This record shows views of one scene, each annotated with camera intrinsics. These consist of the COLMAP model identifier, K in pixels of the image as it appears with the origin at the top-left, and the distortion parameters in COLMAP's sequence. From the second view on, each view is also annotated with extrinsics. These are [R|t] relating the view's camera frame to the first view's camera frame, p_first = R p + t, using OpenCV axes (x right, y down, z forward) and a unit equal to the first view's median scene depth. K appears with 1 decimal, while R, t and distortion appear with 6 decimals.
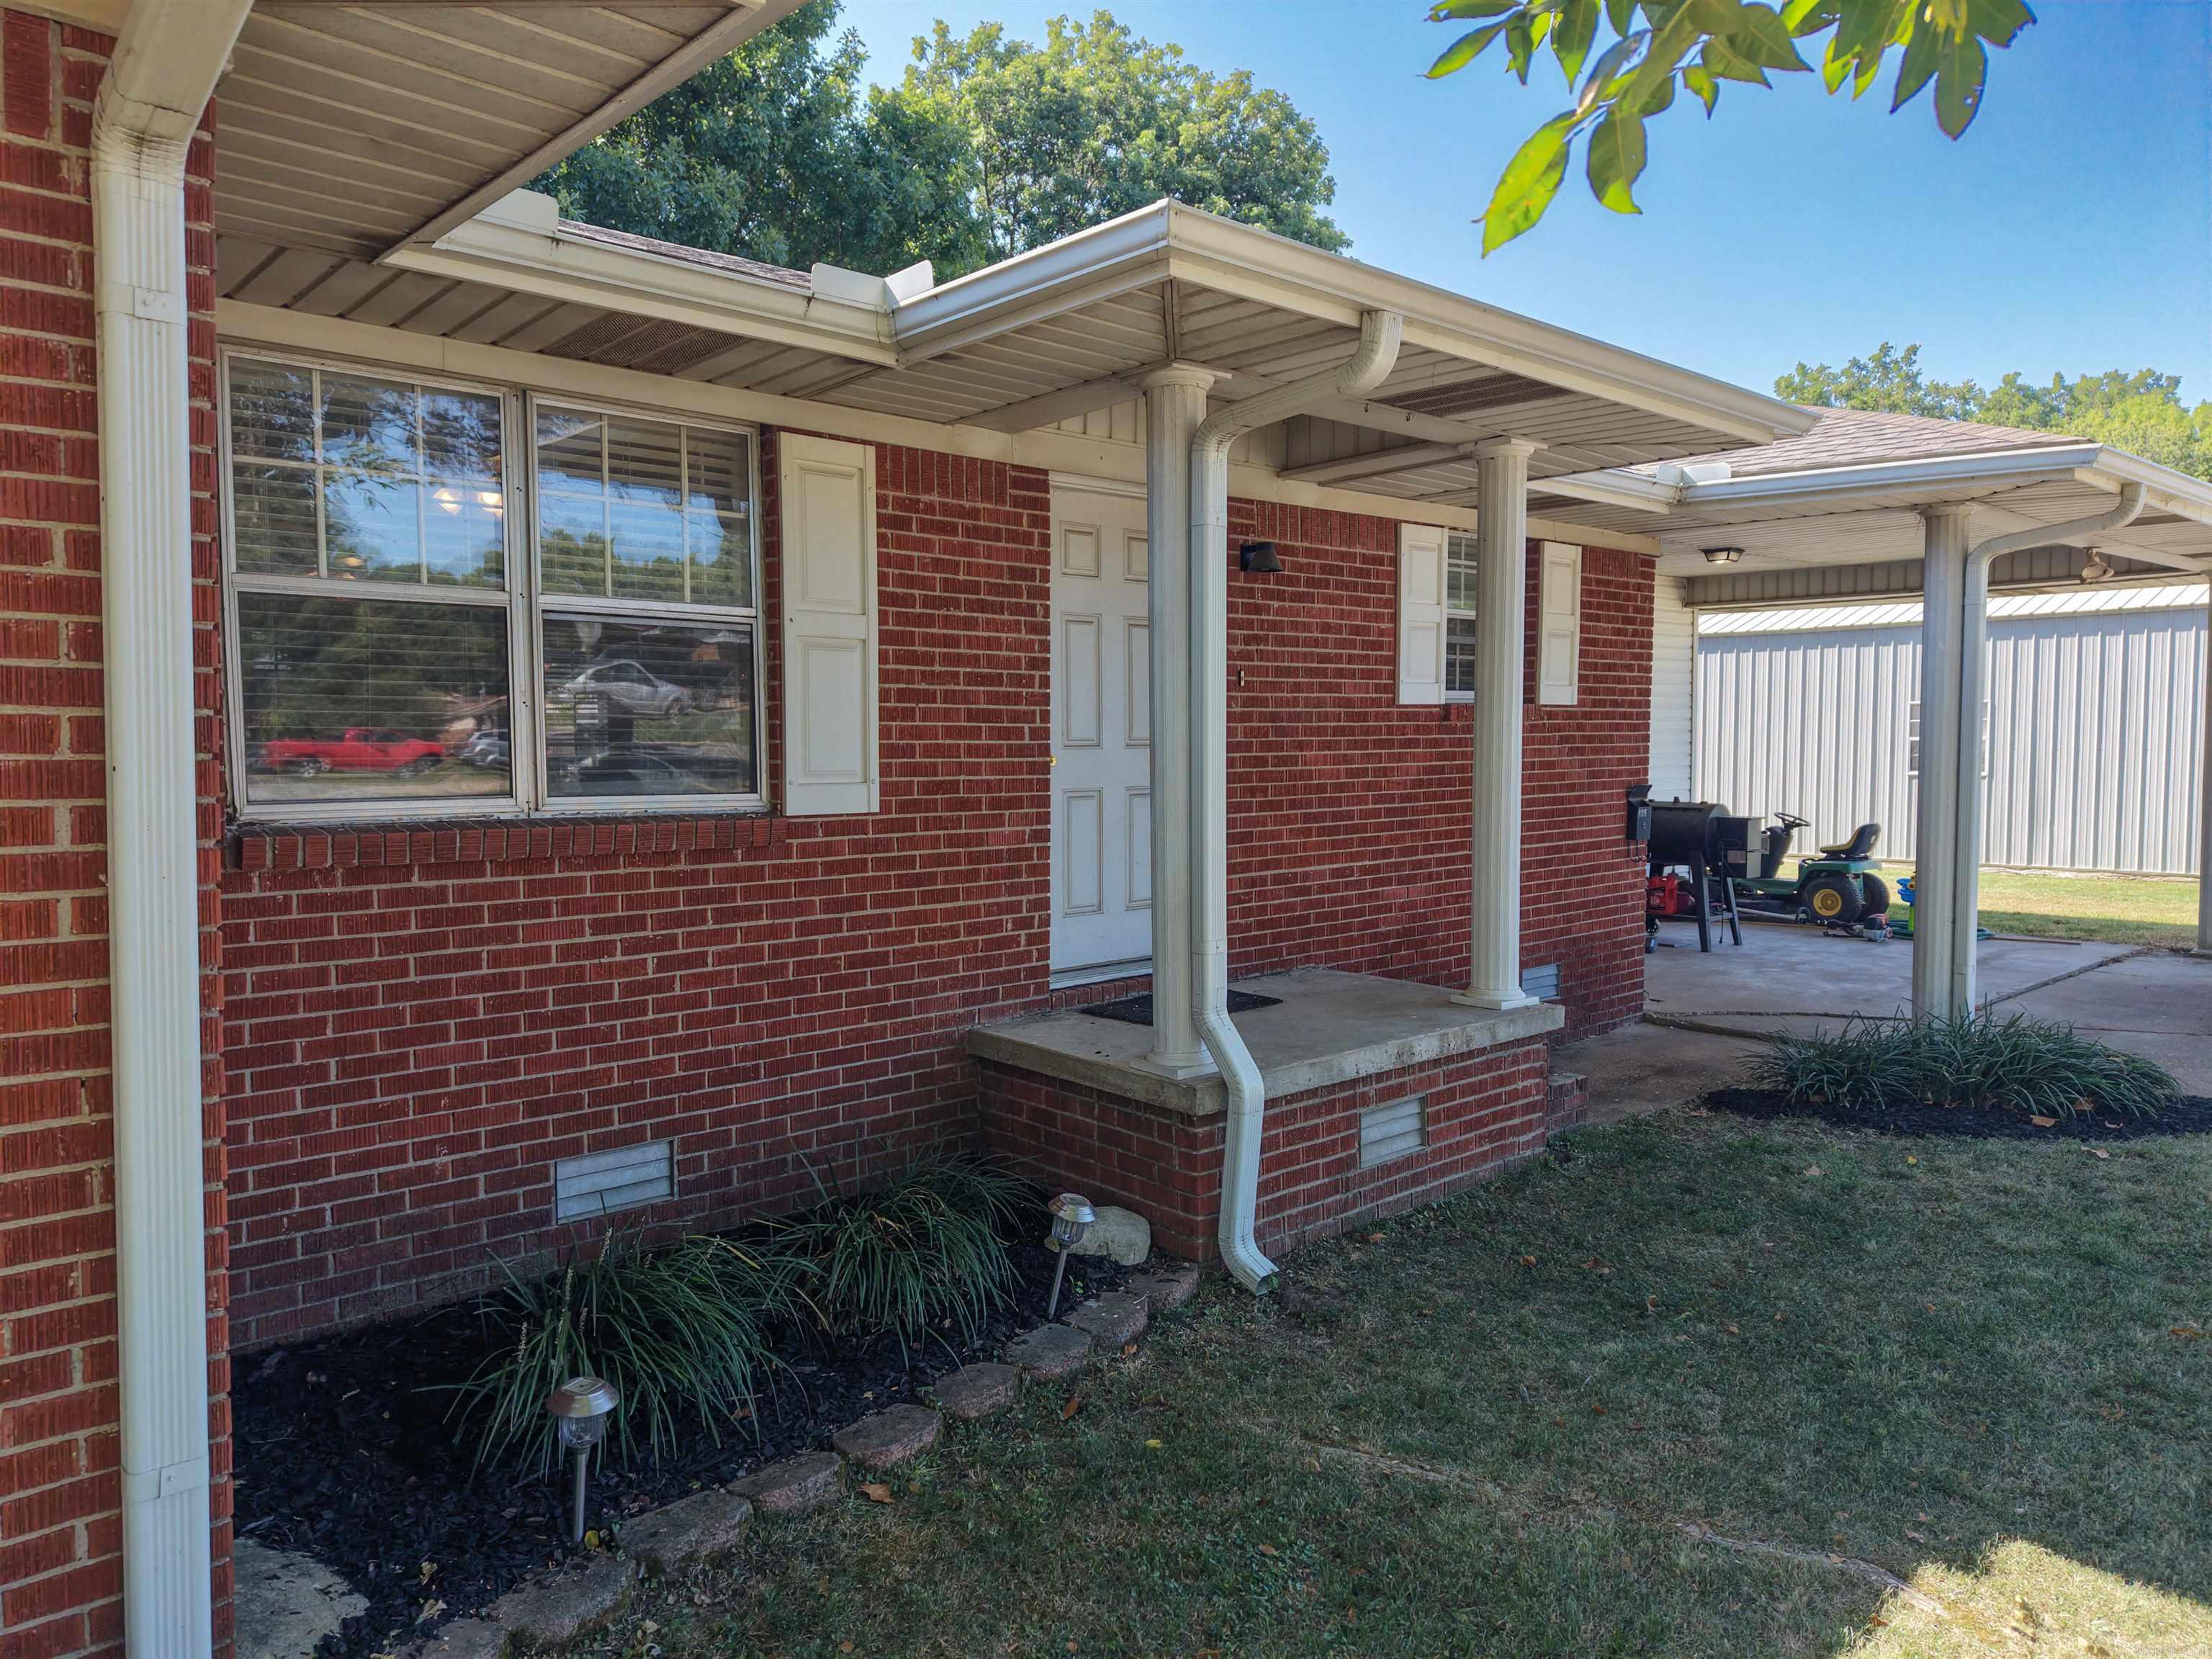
lens RADIAL K [[1473.7, 0, 1116.5], [0, 1473.7, 823.4], [0, 0, 1]] dist [0.025134, -0.022198]
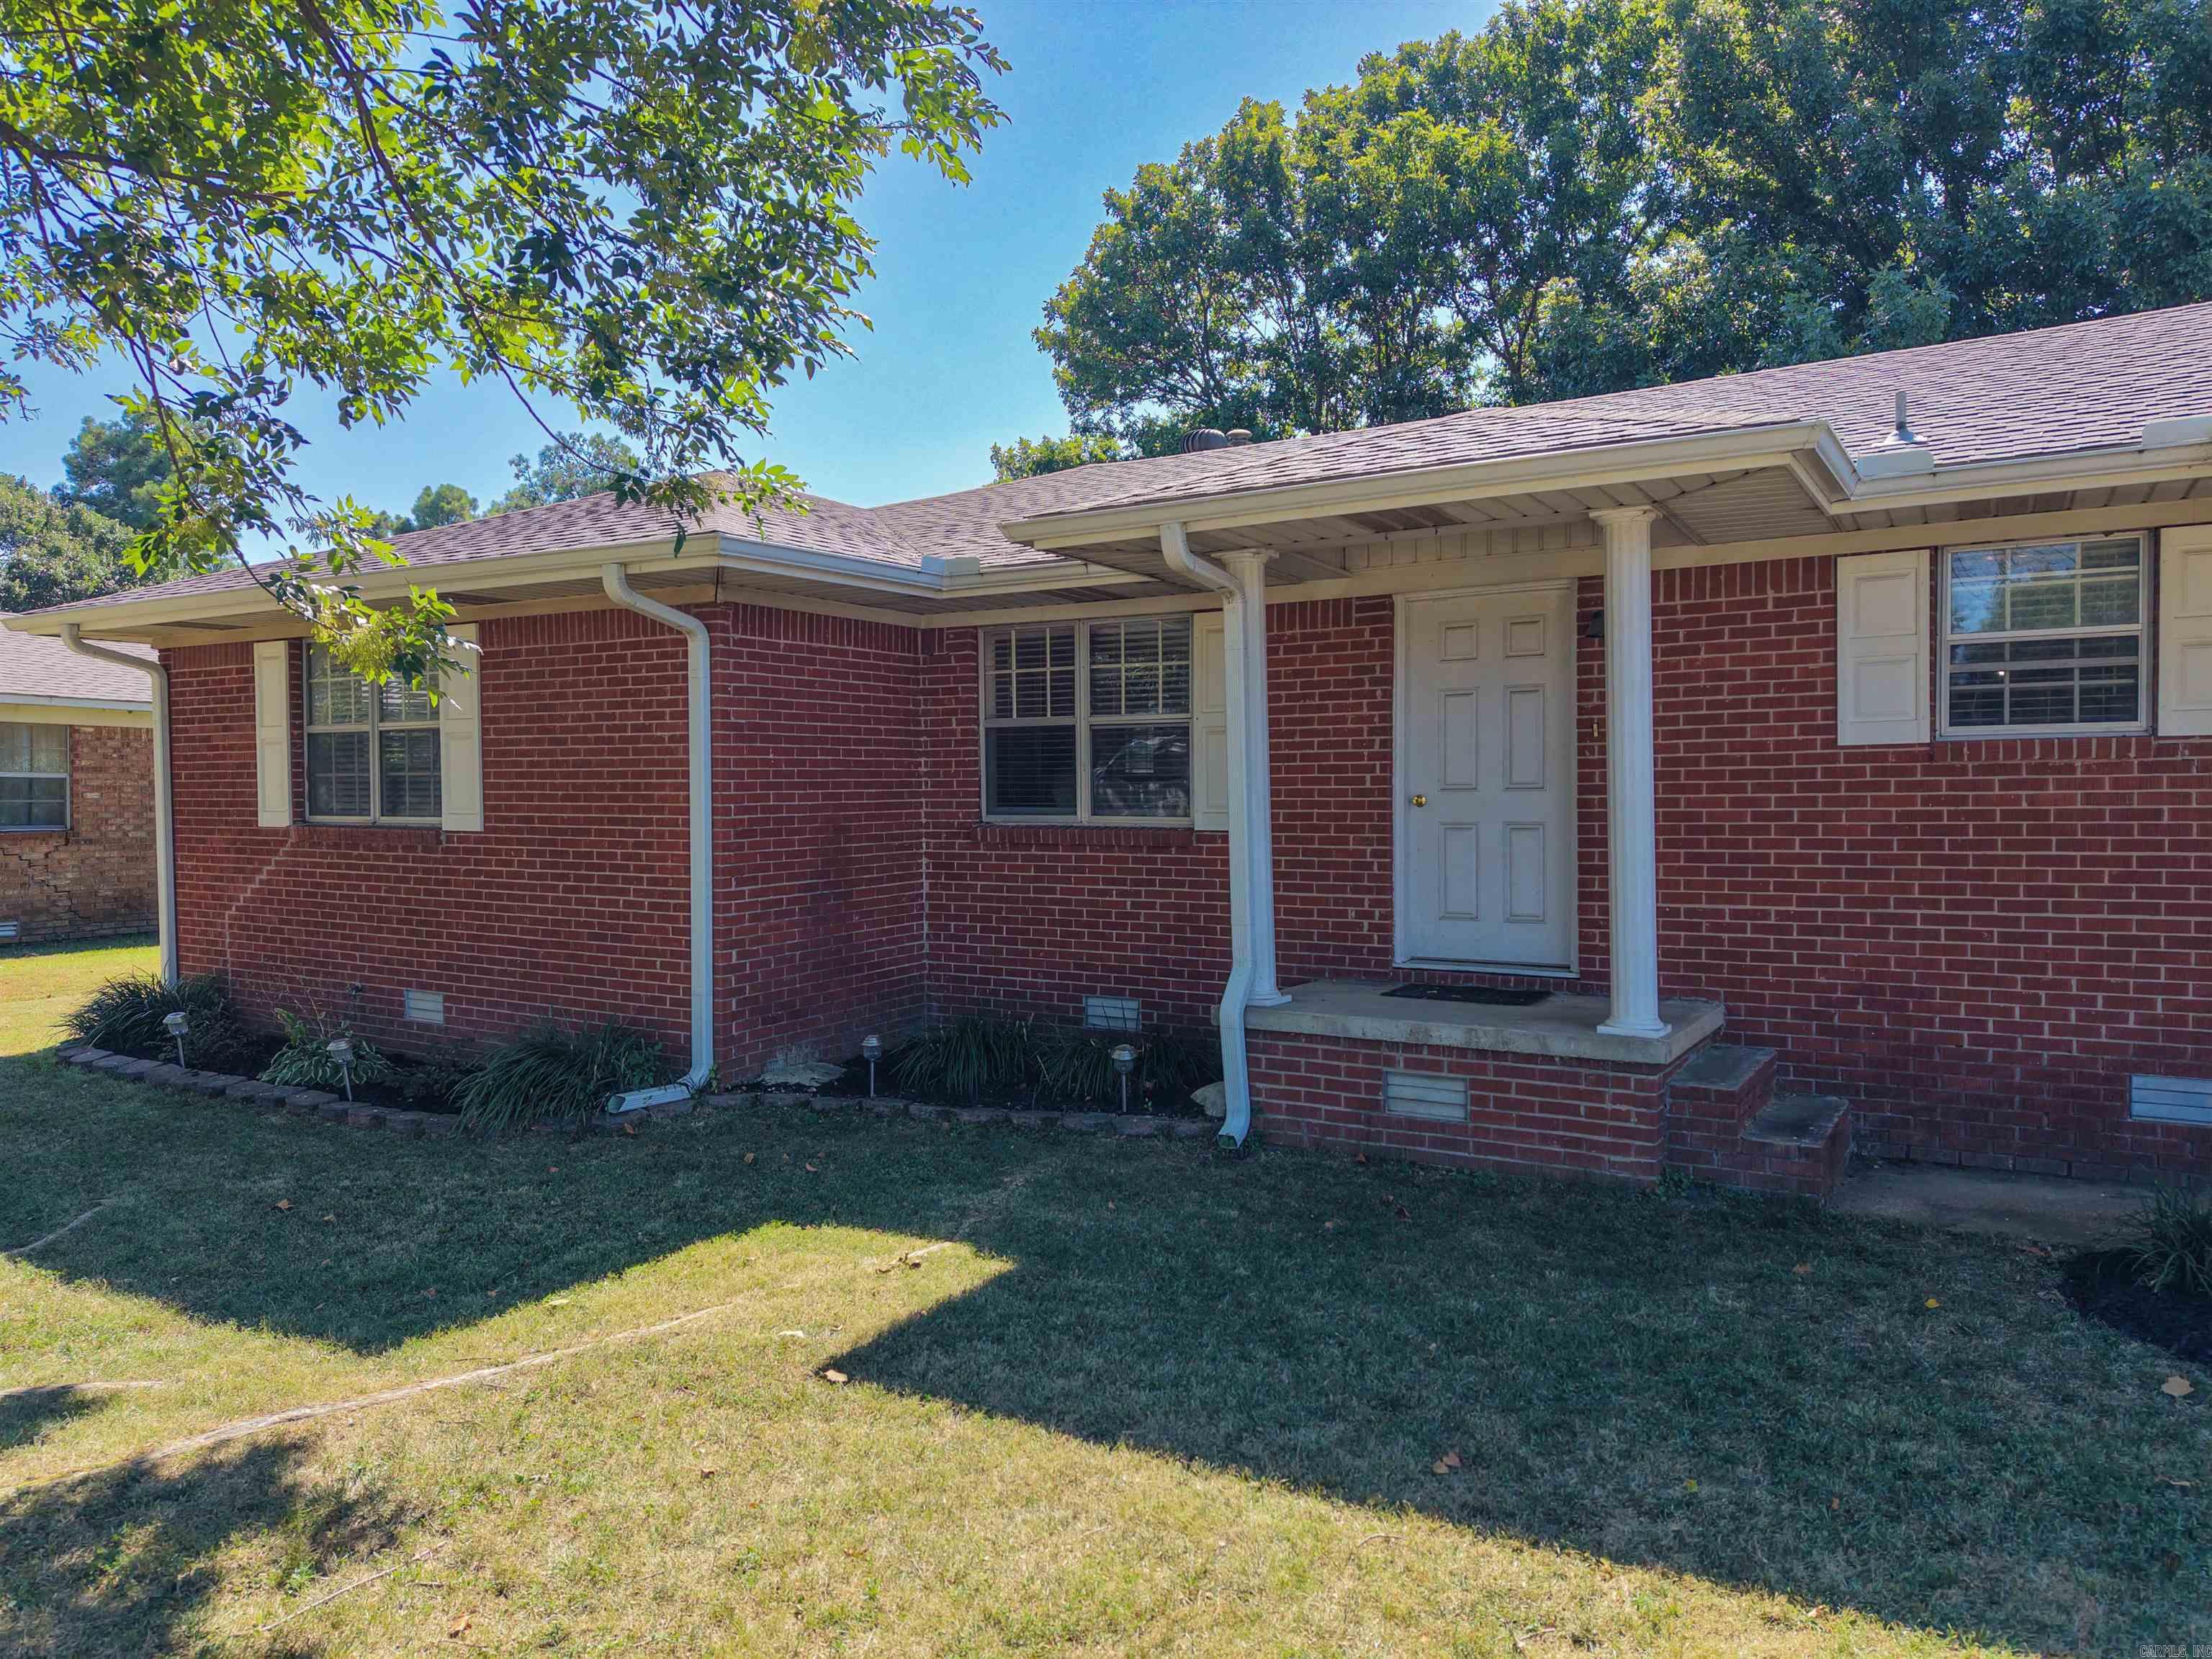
lens RADIAL K [[1473.7, 0, 1116.5], [0, 1473.7, 823.4], [0, 0, 1]] dist [0.025134, -0.022198]
pose [[0.289238, 0.018235, -0.957084, 1.259322], [-0.053077, 0.998586, 0.002985, -0.011393], [0.955785, 0.049936, 0.289797, 0.361425]]
